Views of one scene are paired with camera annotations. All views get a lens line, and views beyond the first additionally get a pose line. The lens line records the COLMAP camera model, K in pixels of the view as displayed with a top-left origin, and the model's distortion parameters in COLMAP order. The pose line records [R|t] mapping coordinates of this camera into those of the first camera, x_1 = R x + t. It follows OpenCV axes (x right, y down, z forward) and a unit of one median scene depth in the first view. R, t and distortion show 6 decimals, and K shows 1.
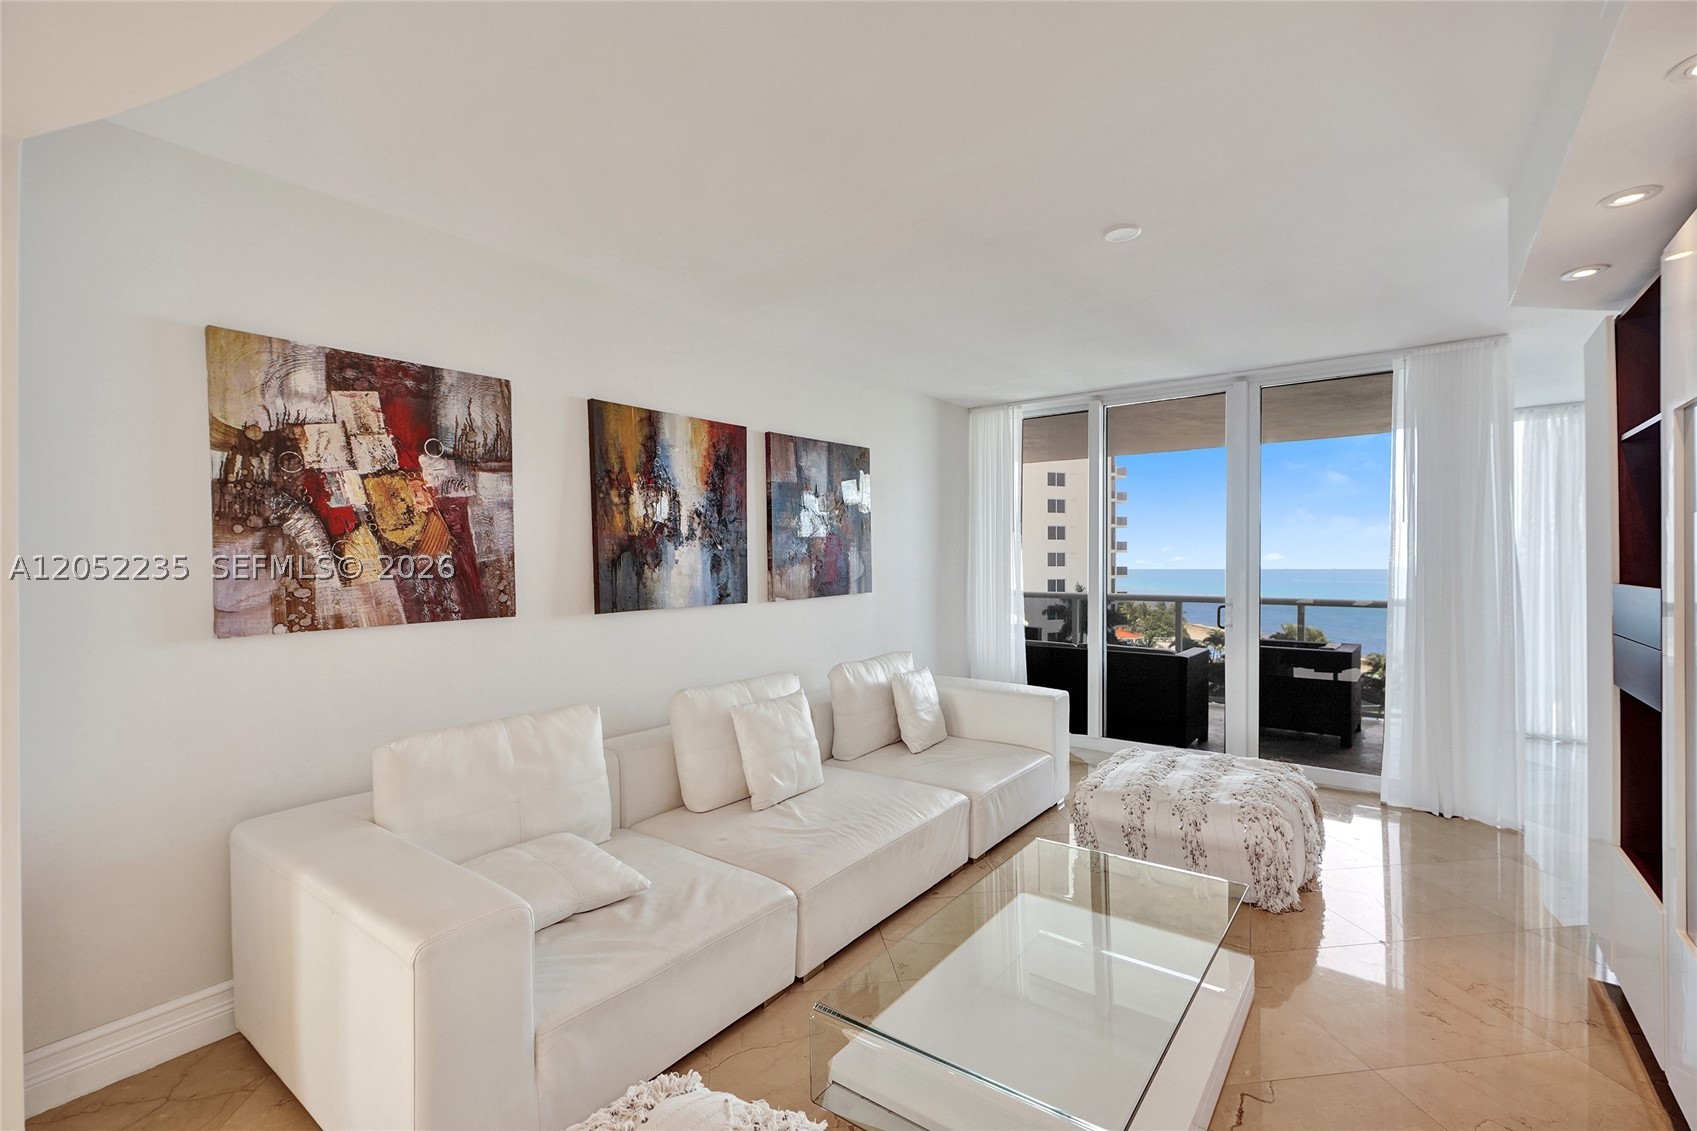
lens RADIAL K [[724.7, 0, 891.6], [0, 724.7, 560.9], [0, 0, 1]] dist [-0.001264, 0.000105]
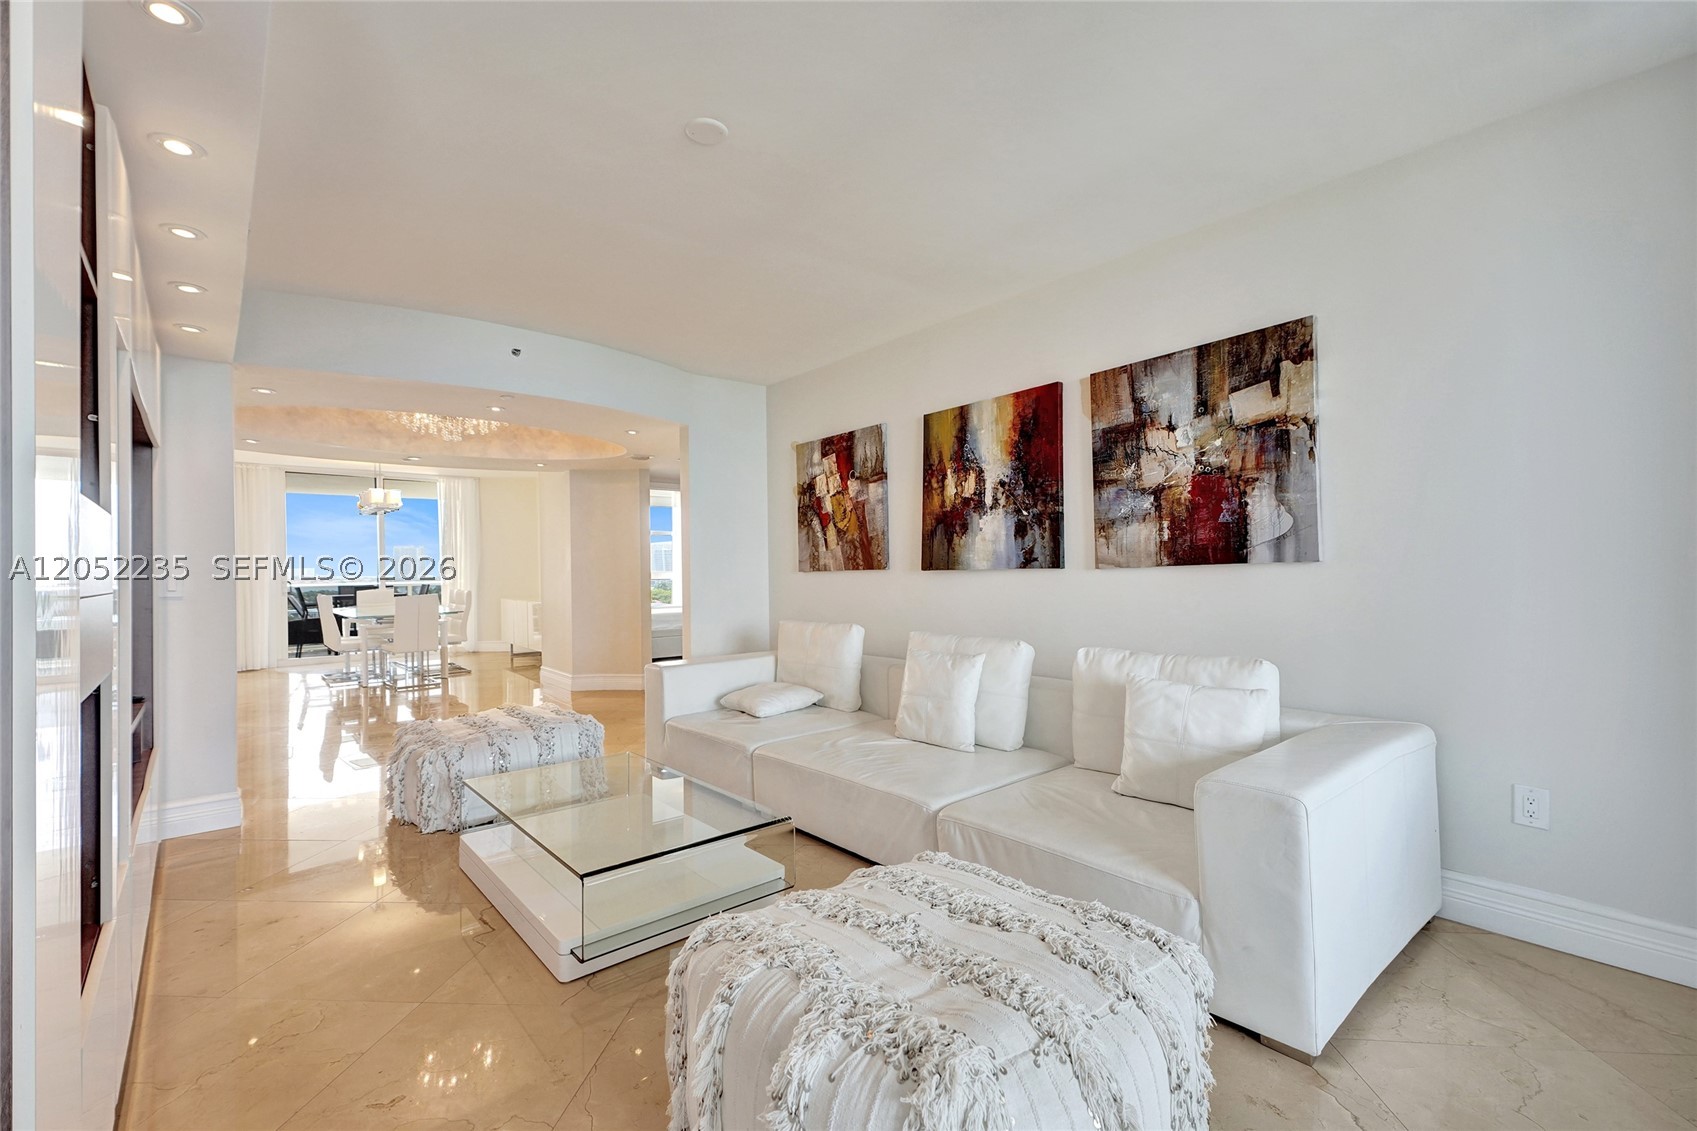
lens RADIAL K [[782.7, 0, 838.4], [0, 782.7, 569.5], [0, 0, 1]] dist [-0.001470, 0.003720]
pose [[-0.269740, 0.008688, -0.962894, 0.976226], [0.020232, 0.999790, 0.003354, 0.056856], [0.962721, -0.018576, -0.269859, 1.134458]]
